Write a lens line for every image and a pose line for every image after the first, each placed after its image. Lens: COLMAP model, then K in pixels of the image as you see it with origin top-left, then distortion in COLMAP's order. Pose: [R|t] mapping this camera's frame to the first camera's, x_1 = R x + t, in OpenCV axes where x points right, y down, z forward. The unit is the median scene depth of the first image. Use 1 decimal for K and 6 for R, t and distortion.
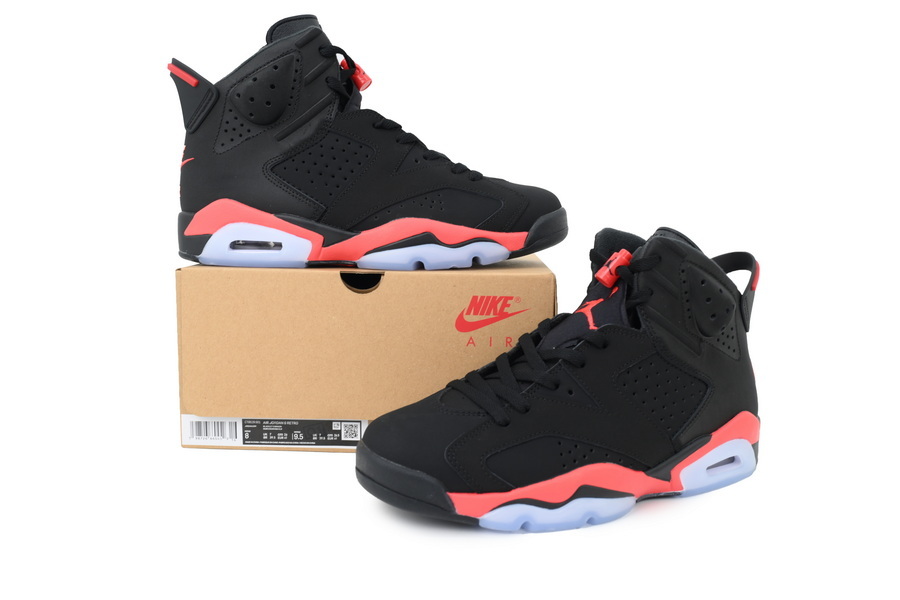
lens RADIAL K [[746.9, 0, 450.0], [0, 746.9, 300.0], [0, 0, 1]] dist [0.000420, 0.000554]
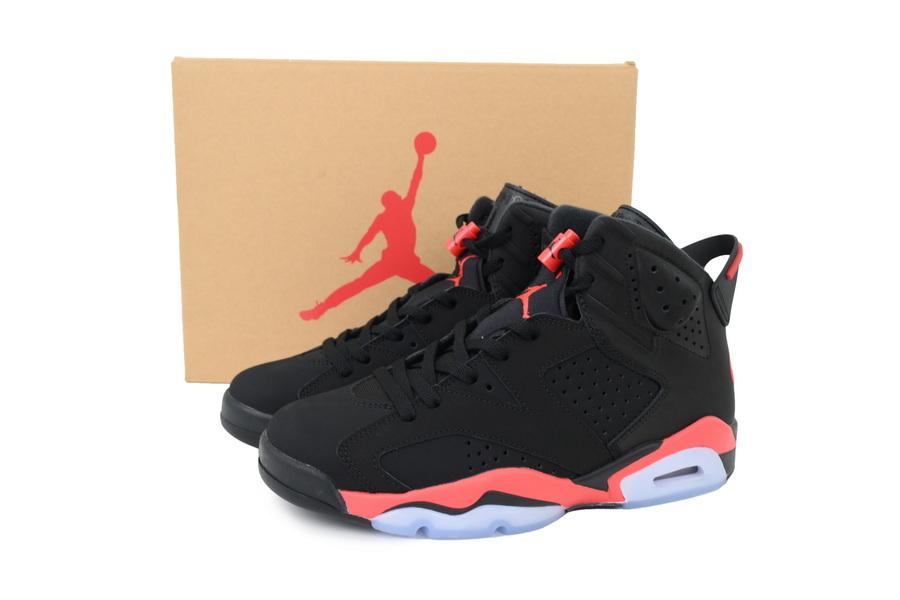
lens RADIAL K [[746.9, 0, 450.0], [0, 746.9, 300.0], [0, 0, 1]] dist [0.000420, 0.000554]
pose [[0.989960, 0.029456, -0.138246, 0.226470], [-0.025075, 0.999130, 0.033326, -0.010603], [0.139107, -0.029525, 0.989837, 0.096639]]
